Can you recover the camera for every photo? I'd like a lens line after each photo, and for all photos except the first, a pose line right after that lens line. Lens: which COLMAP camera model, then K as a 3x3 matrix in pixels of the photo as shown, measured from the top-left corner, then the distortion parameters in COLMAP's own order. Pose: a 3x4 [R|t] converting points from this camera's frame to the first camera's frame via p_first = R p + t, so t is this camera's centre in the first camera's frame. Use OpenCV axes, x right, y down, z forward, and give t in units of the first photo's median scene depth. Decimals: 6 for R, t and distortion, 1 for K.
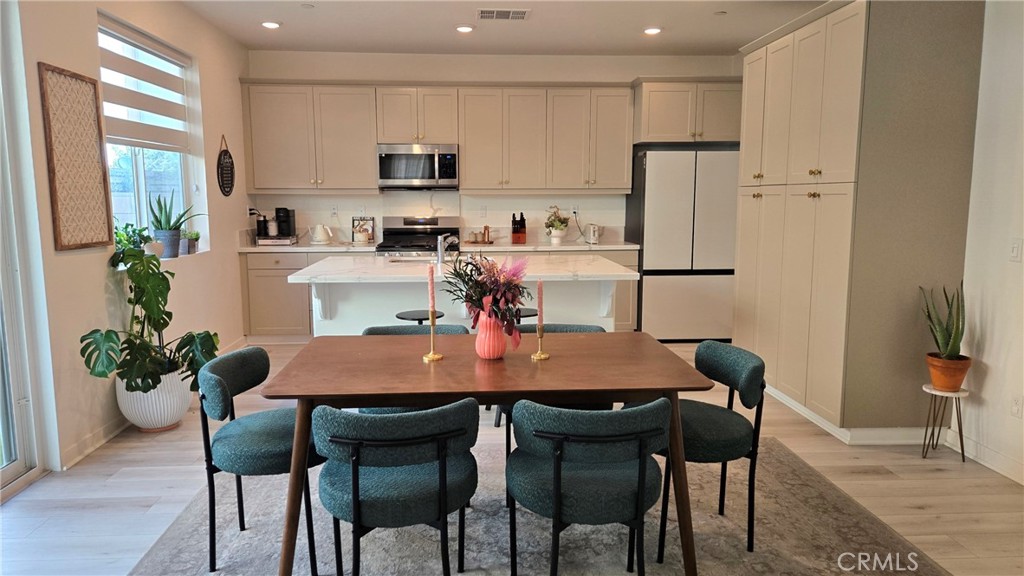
lens RADIAL K [[686.4, 0, 512.0], [0, 686.4, 288.0], [0, 0, 1]] dist [0.001835, 0.000193]
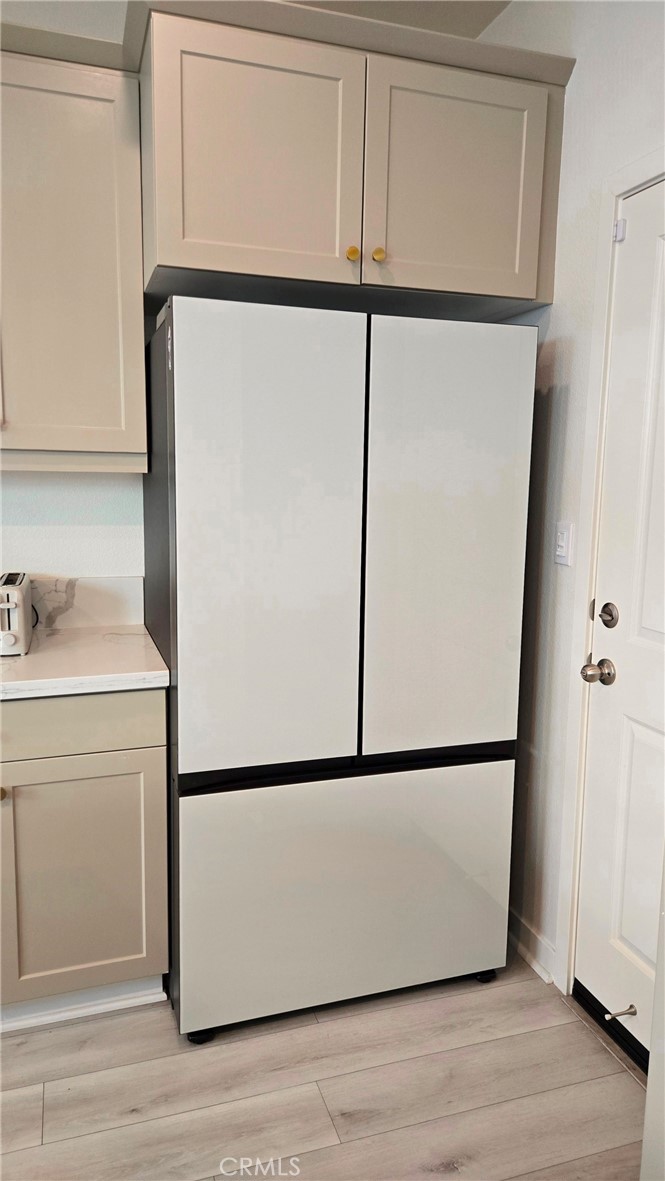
lens RADIAL K [[791.7, 0, 332.5], [0, 791.7, 590.5], [0, 0, 1]] dist [0.001835, 0.000193]
pose [[0.966689, -0.025968, 0.254634, 0.173303], [0.020149, 0.999473, 0.025436, -0.100805], [-0.255160, -0.019458, 0.966703, 0.700329]]
